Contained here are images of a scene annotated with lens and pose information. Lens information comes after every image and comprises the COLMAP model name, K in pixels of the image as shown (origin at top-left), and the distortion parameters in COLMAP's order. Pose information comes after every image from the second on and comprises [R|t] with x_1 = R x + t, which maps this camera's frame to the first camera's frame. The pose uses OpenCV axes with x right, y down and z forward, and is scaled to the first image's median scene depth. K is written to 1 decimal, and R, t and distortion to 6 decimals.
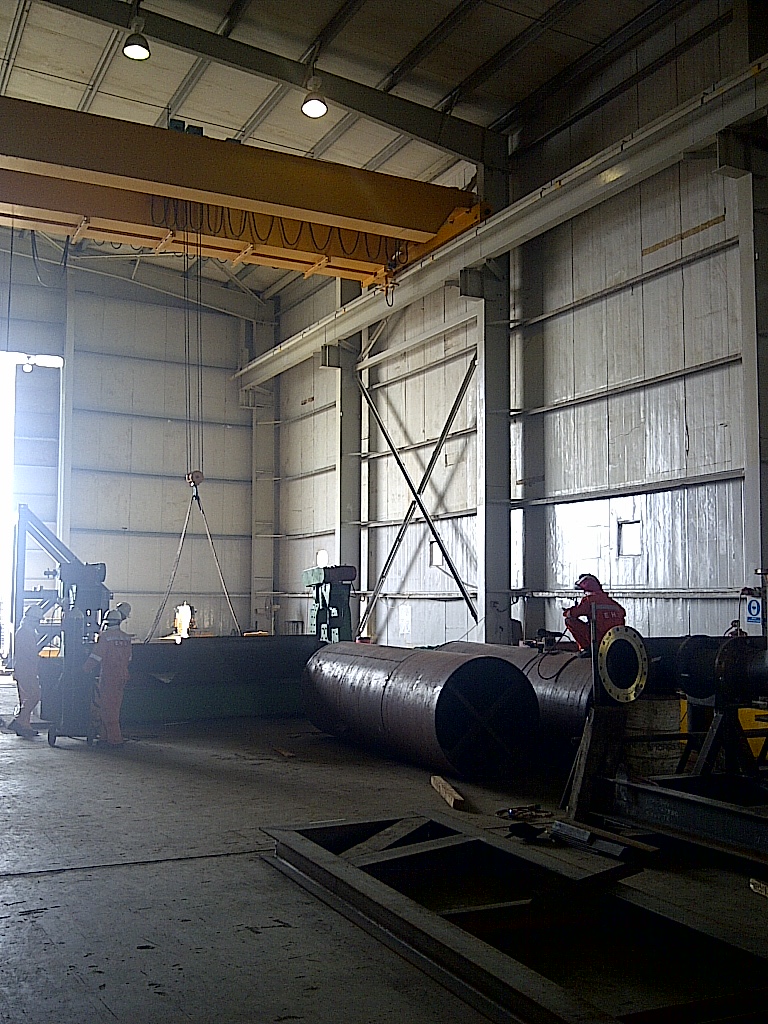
lens RADIAL K [[1067.5, 0, 406.4], [0, 1067.5, 518.3], [0, 0, 1]] dist [-0.007528, 0.000000]
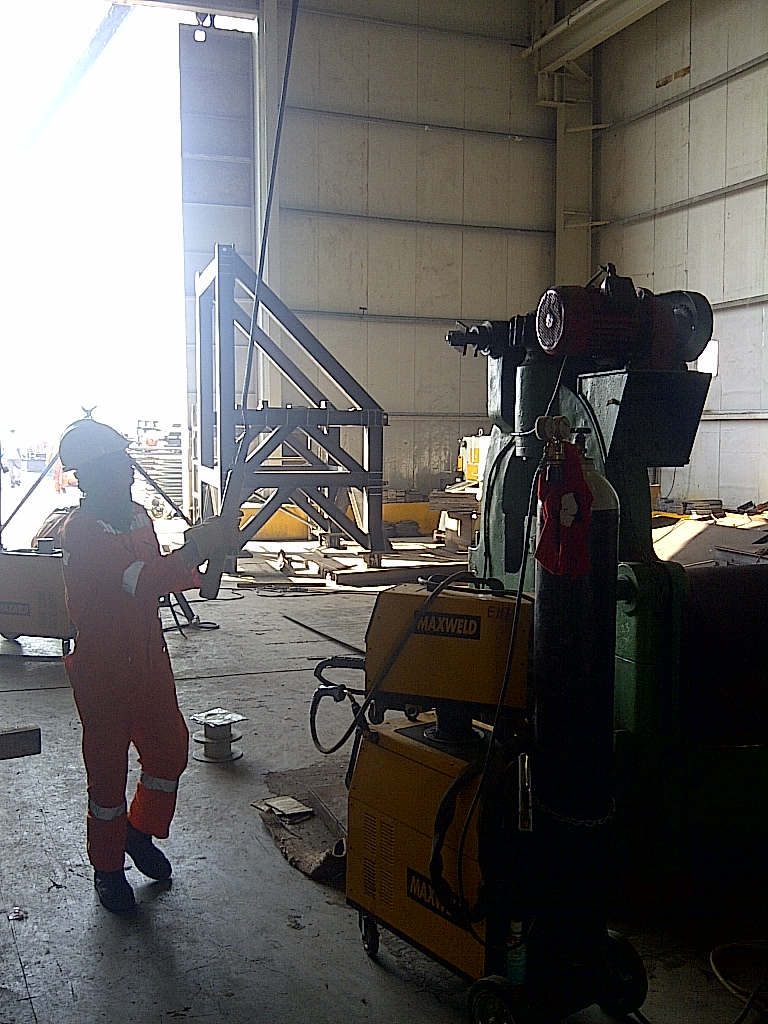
lens RADIAL K [[1067.5, 0, 381.6], [0, 1067.5, 511.0], [0, 0, 1]] dist [-0.007528, 0.000000]
pose [[0.995582, -0.005066, -0.093757, -0.194969], [0.019748, 0.987505, 0.156346, 0.028005], [0.091794, -0.157506, 0.983242, 0.377535]]
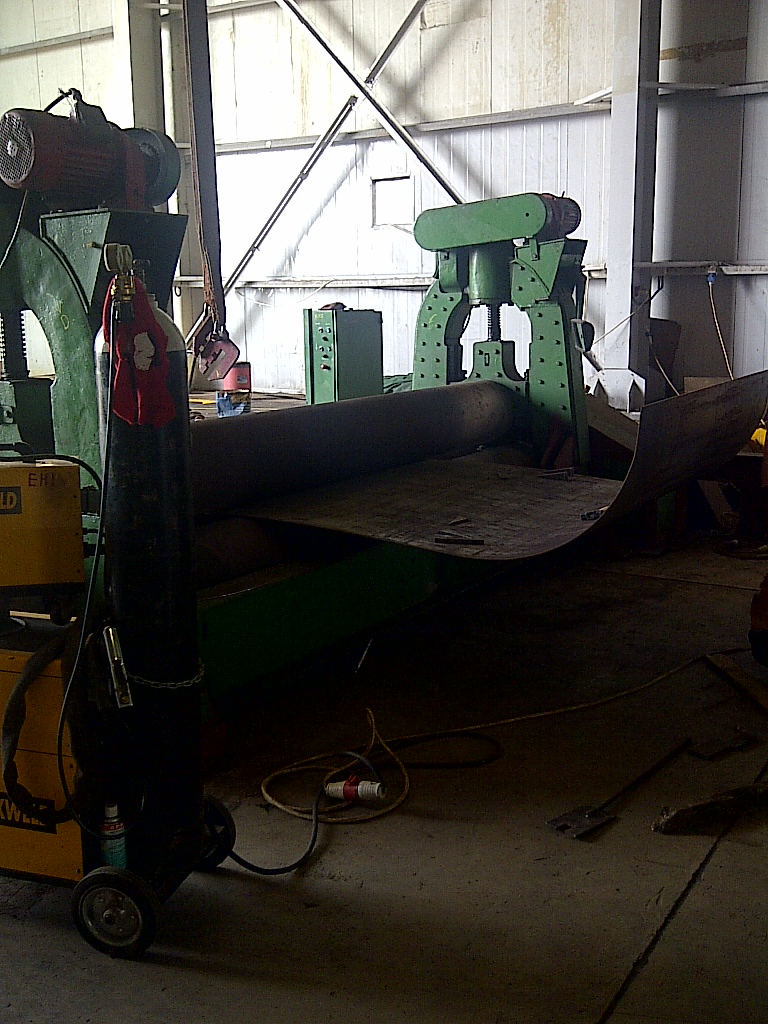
lens RADIAL K [[1067.5, 0, 382.9], [0, 1067.5, 514.9], [0, 0, 1]] dist [-0.007528, 0.000000]
pose [[0.857104, -0.129756, 0.498533, -0.198096], [-0.012145, 0.962399, 0.271369, 0.028662], [-0.515000, -0.238646, 0.823300, 0.379301]]
